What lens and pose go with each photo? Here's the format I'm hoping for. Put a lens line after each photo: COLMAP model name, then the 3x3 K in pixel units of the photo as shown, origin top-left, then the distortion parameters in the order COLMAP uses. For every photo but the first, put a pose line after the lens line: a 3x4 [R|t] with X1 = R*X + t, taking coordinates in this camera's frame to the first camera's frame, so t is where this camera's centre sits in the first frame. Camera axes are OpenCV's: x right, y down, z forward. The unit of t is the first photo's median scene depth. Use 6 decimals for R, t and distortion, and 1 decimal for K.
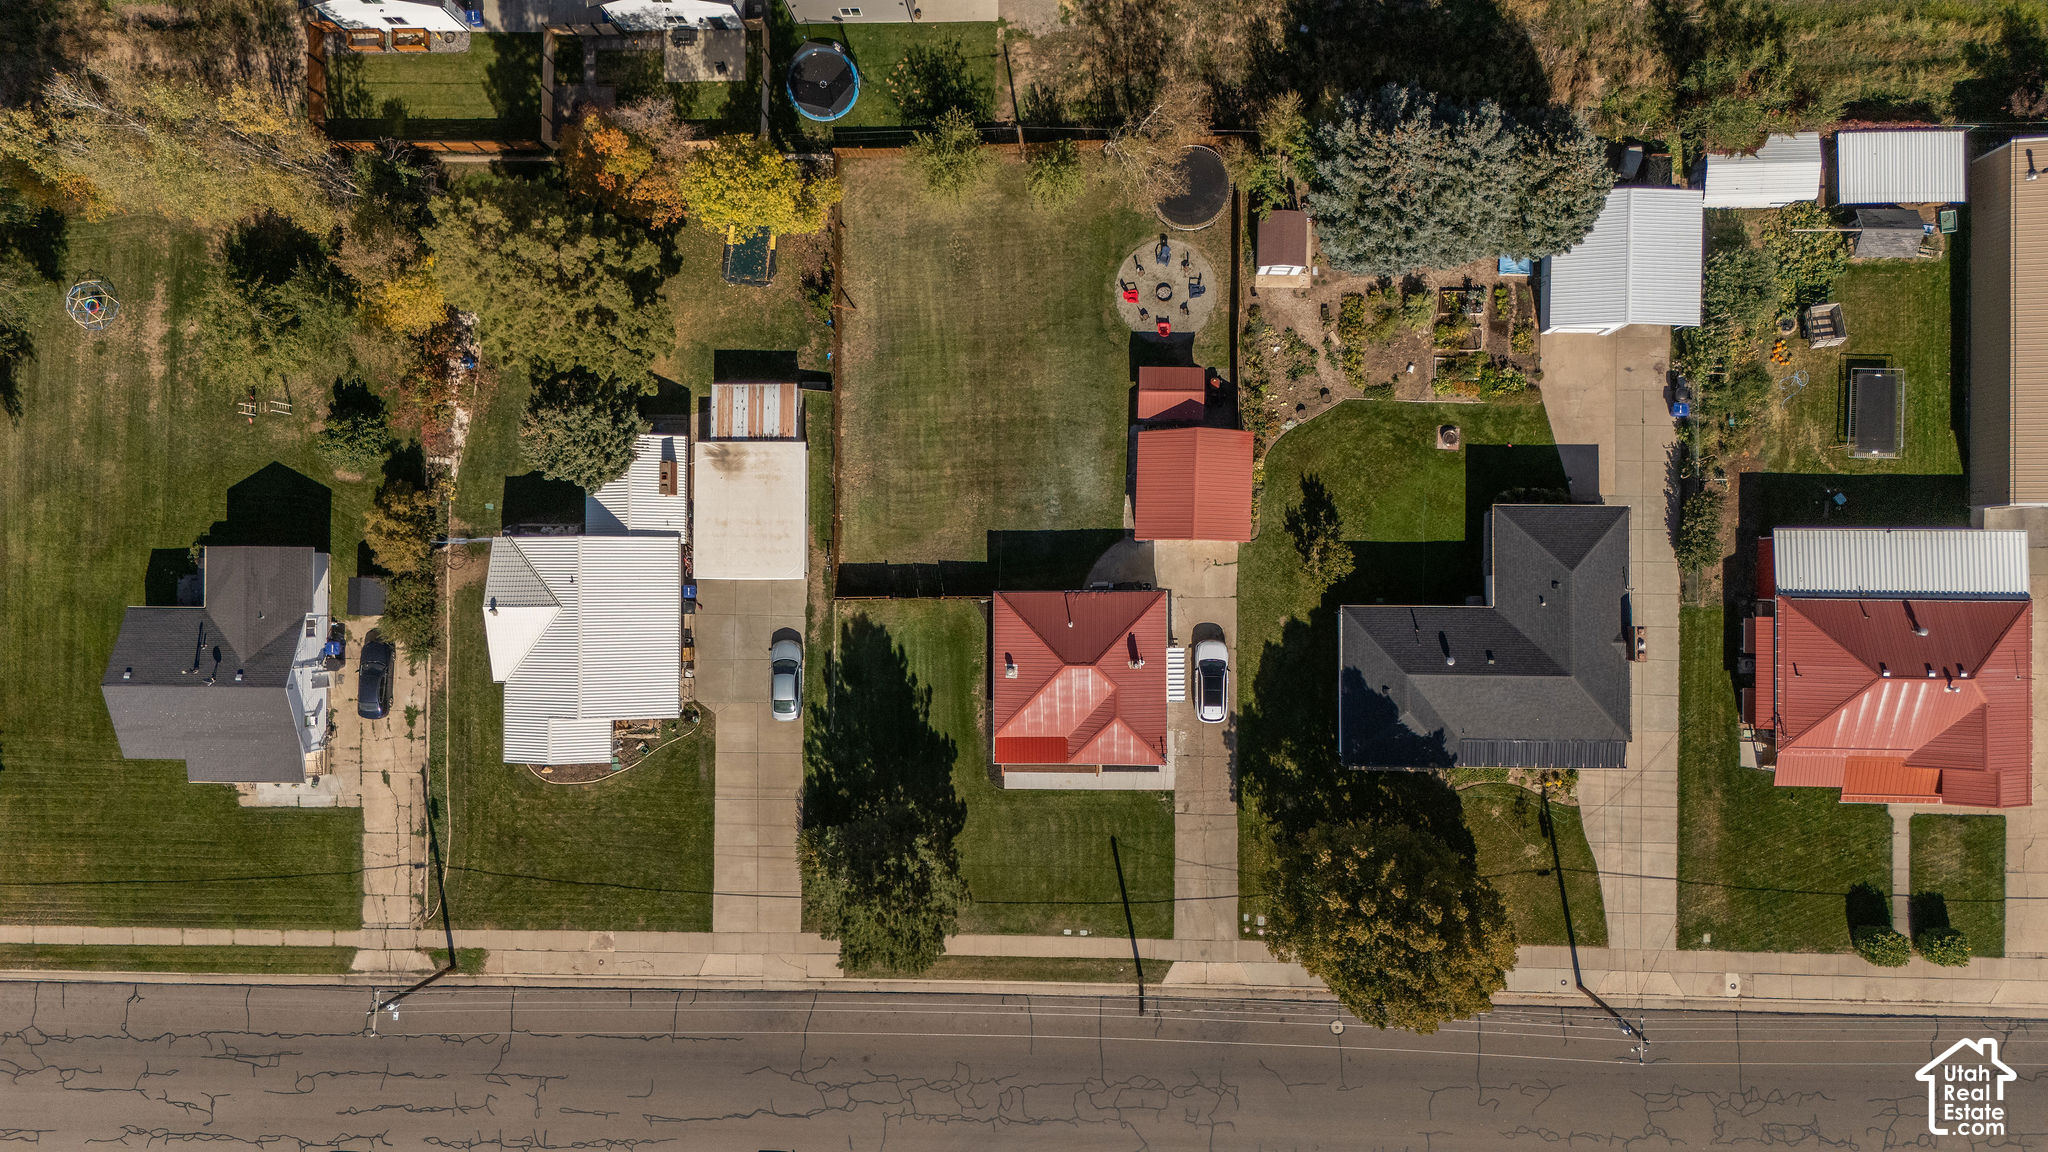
lens RADIAL K [[1513.5, 0, 1027.2], [0, 1513.5, 568.9], [0, 0, 1]] dist [0.061638, -0.057605]
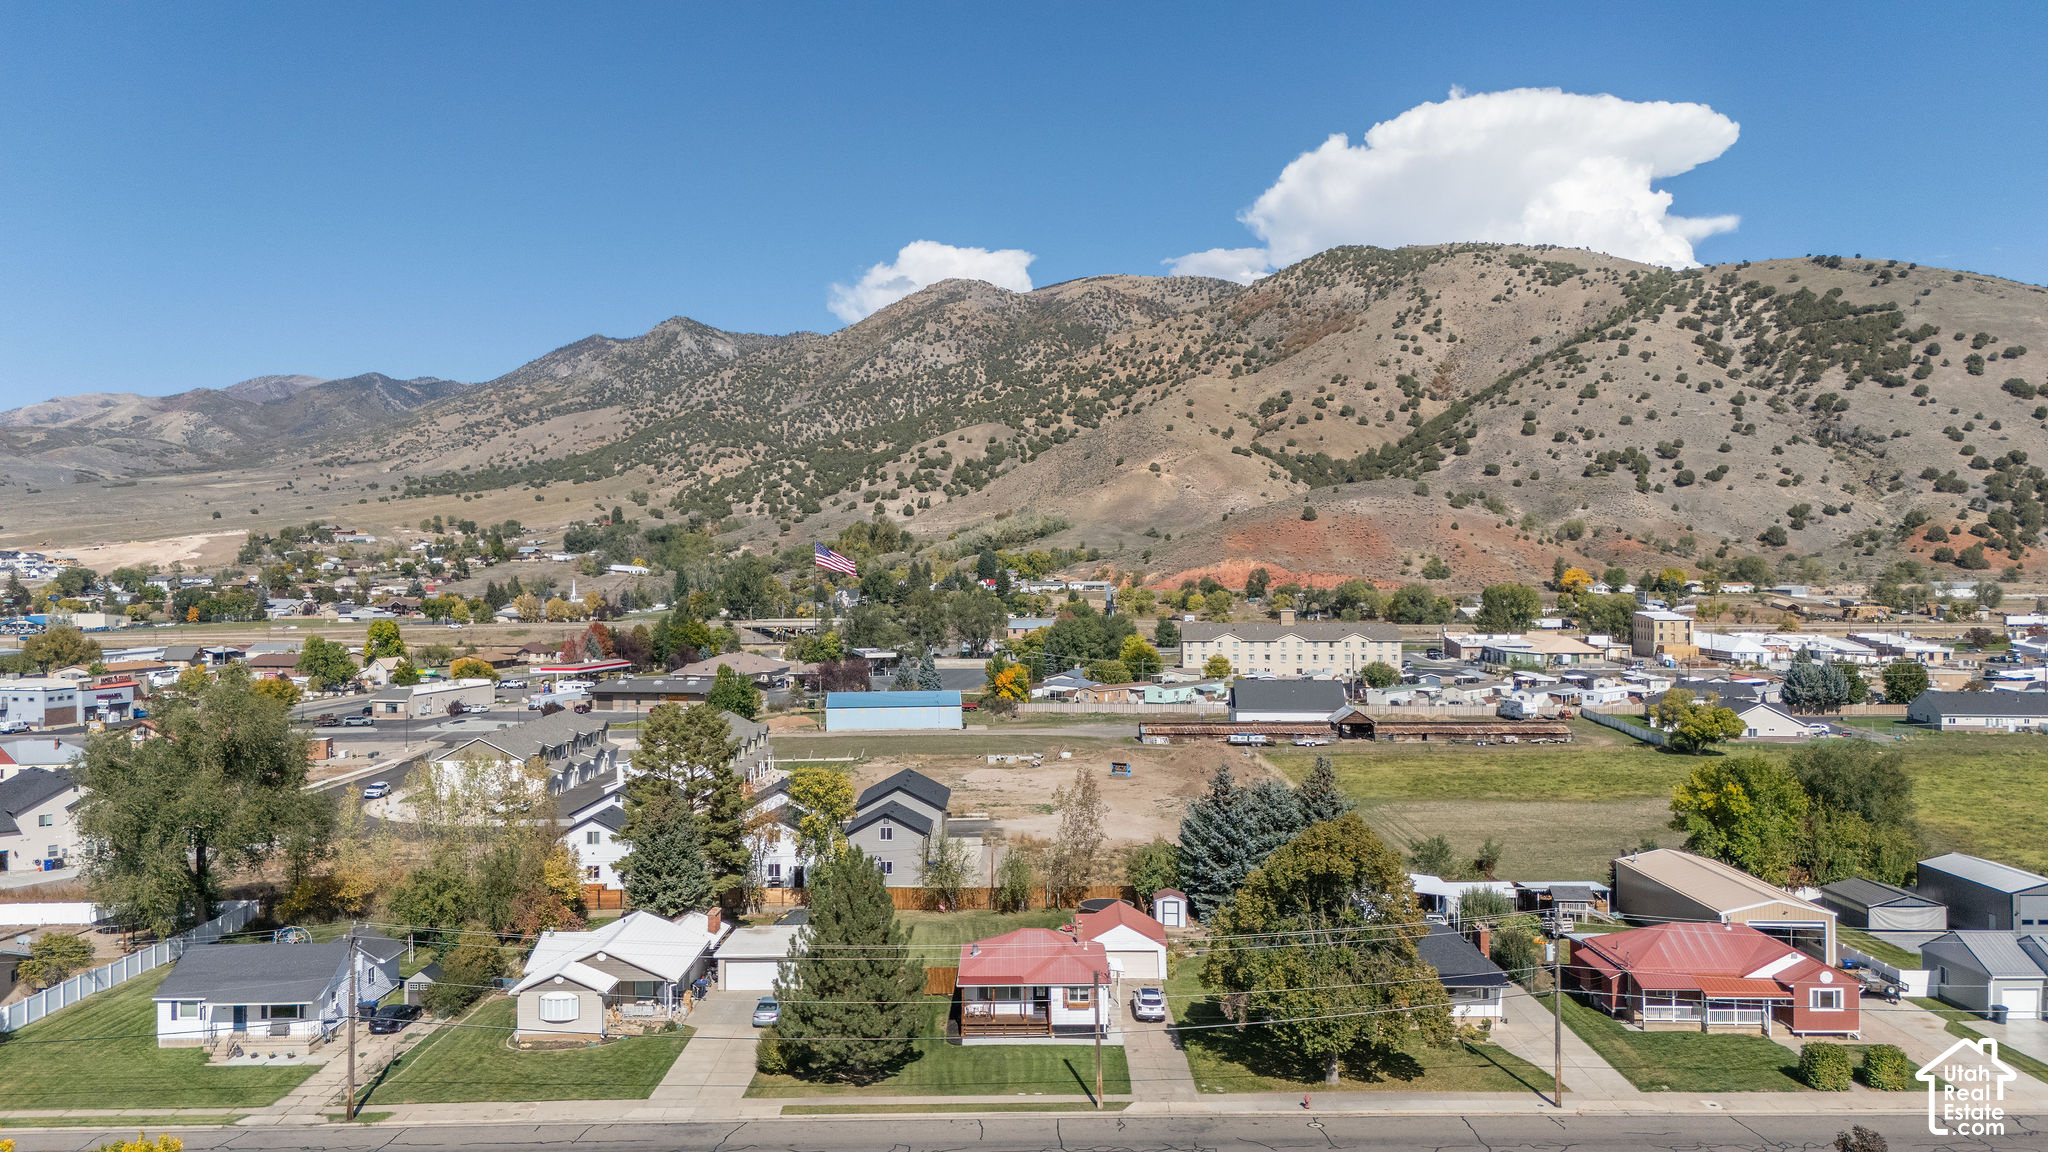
lens RADIAL K [[1513.5, 0, 1027.2], [0, 1513.5, 568.9], [0, 0, 1]] dist [0.061638, -0.057605]
pose [[0.999090, 0.042537, 0.003057, 0.013599], [0.002593, 0.010971, -0.999936, 1.201874], [-0.042568, 0.999035, 0.010851, 0.656875]]
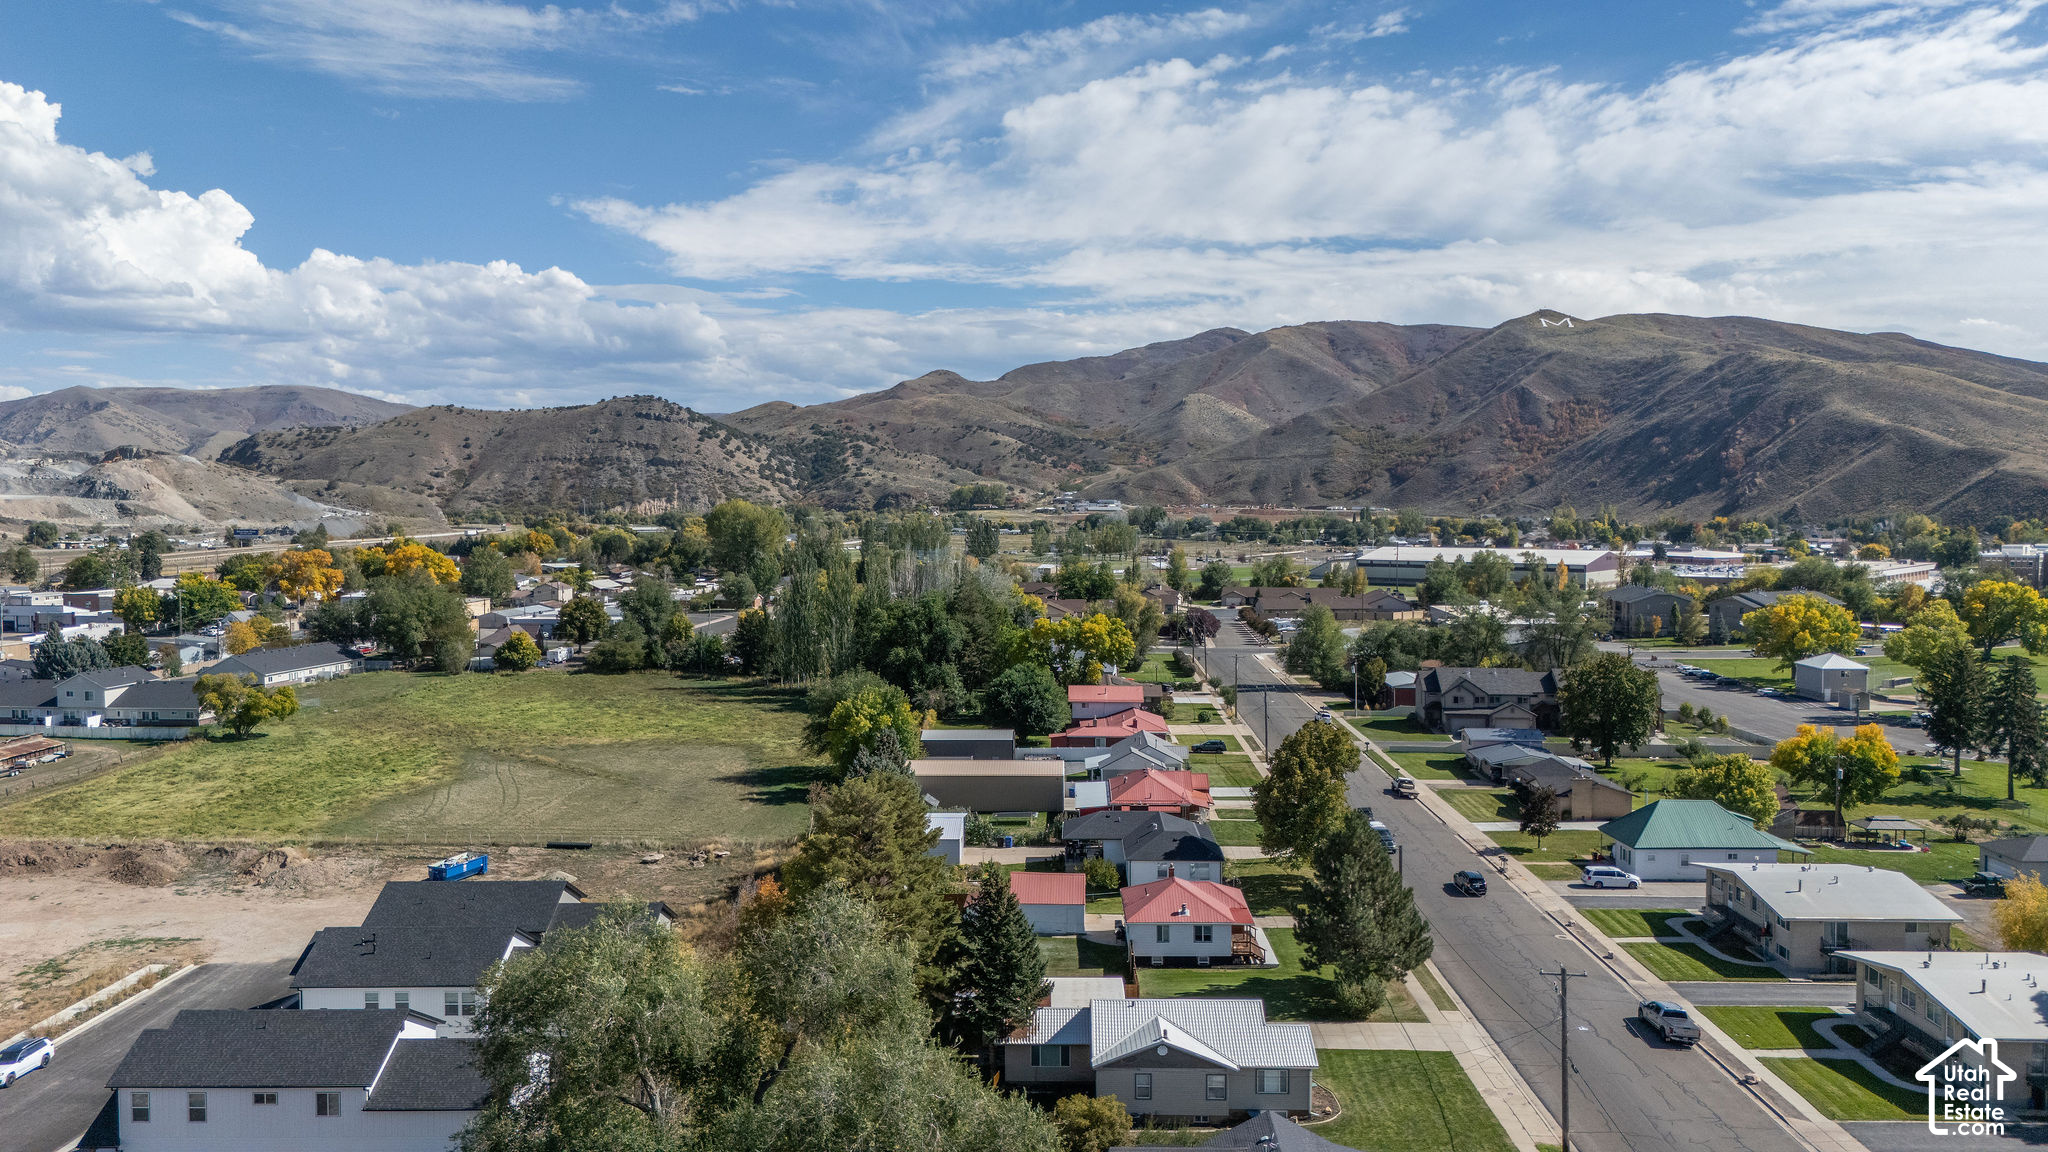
lens RADIAL K [[1513.5, 0, 1027.2], [0, 1513.5, 568.9], [0, 0, 1]] dist [0.061638, -0.057605]
pose [[0.021704, 0.002458, 0.999761, -1.326368], [0.999756, 0.003962, -0.021714, -0.043386], [-0.004015, 0.999989, -0.002372, 0.666049]]
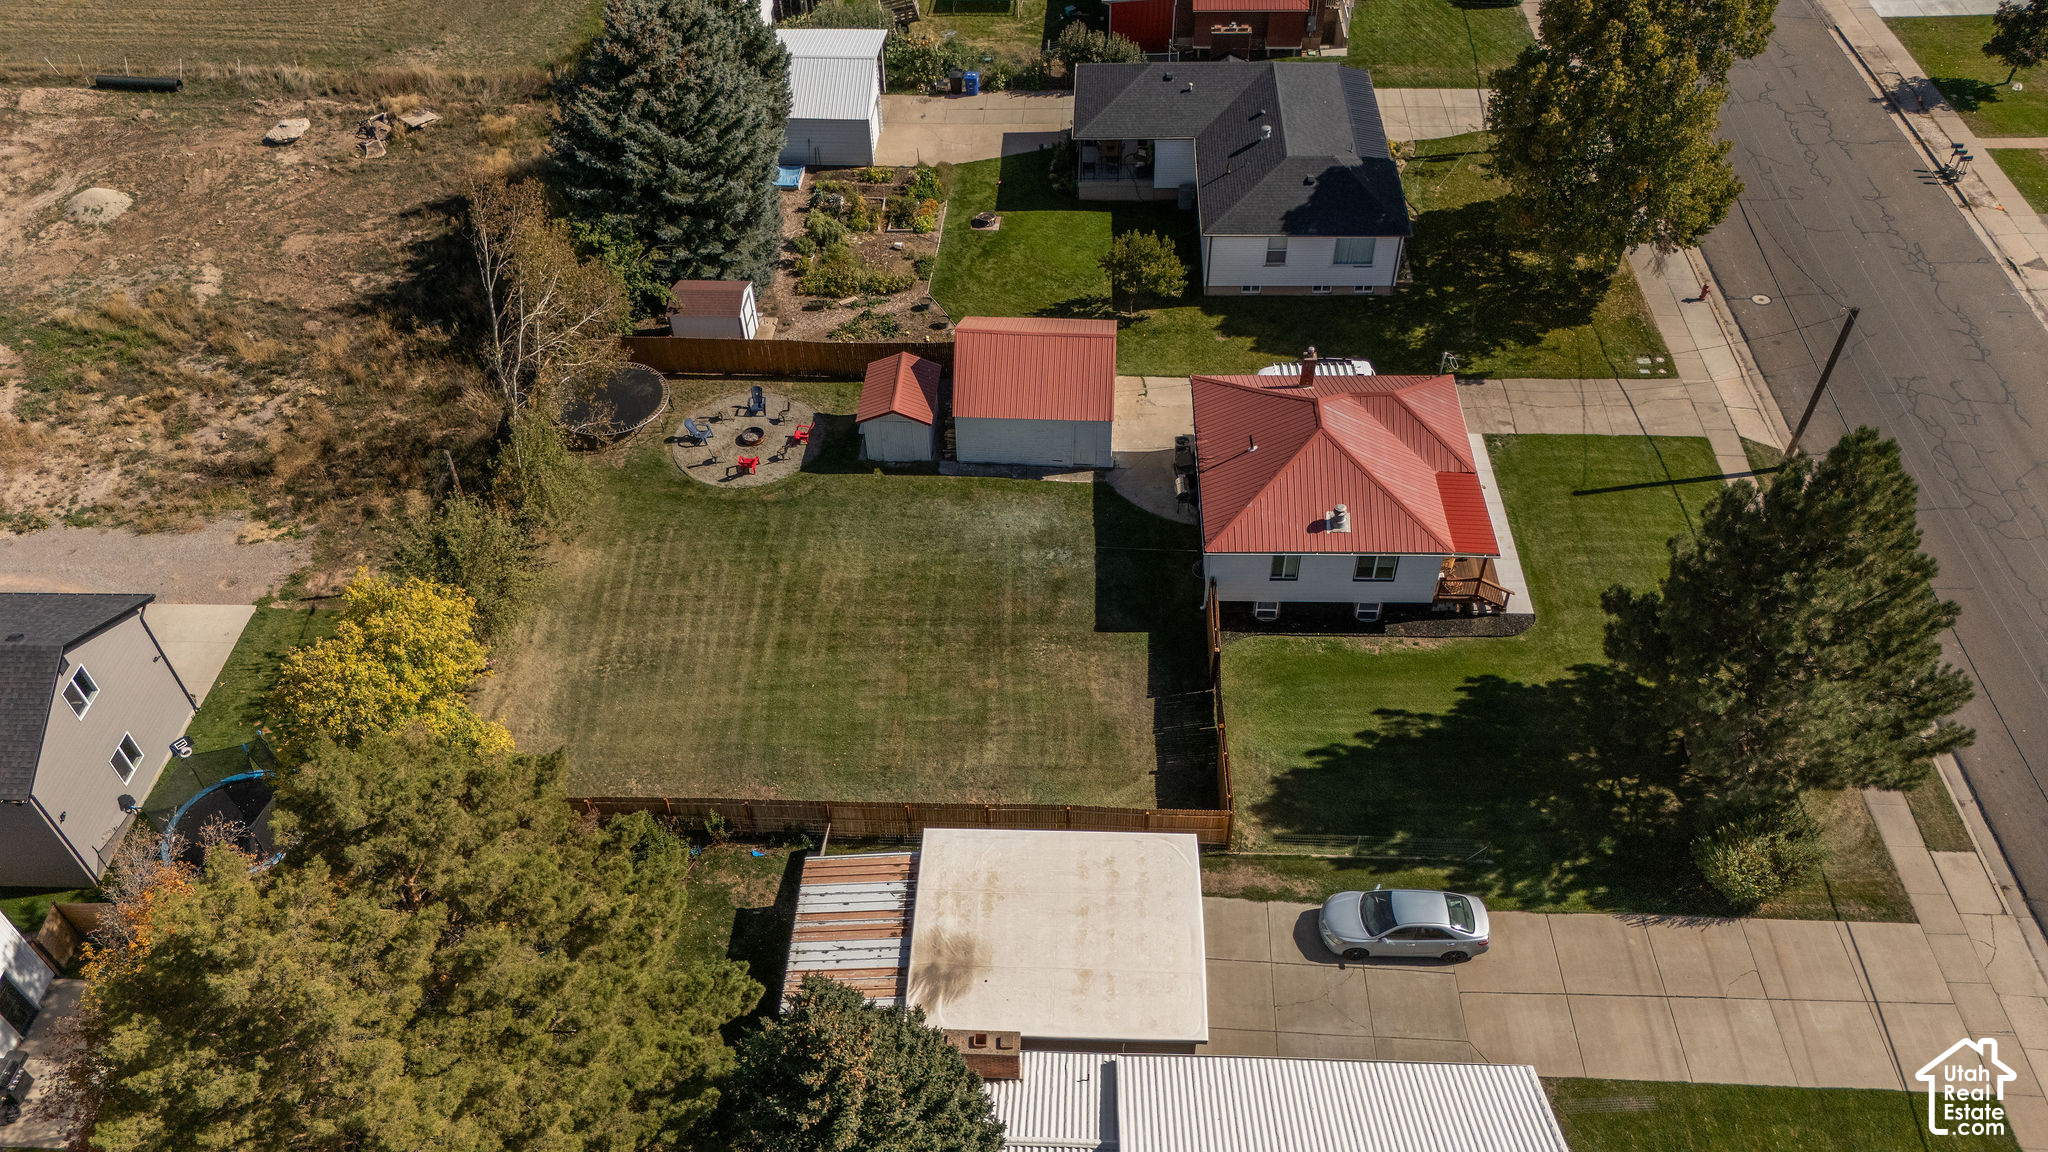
lens RADIAL K [[1513.5, 0, 1027.2], [0, 1513.5, 568.9], [0, 0, 1]] dist [0.061638, -0.057605]
pose [[0.036559, -0.662325, 0.748324, -0.457276], [0.999301, 0.018411, -0.032525, -0.033912], [0.007765, 0.748991, 0.662535, 0.590527]]
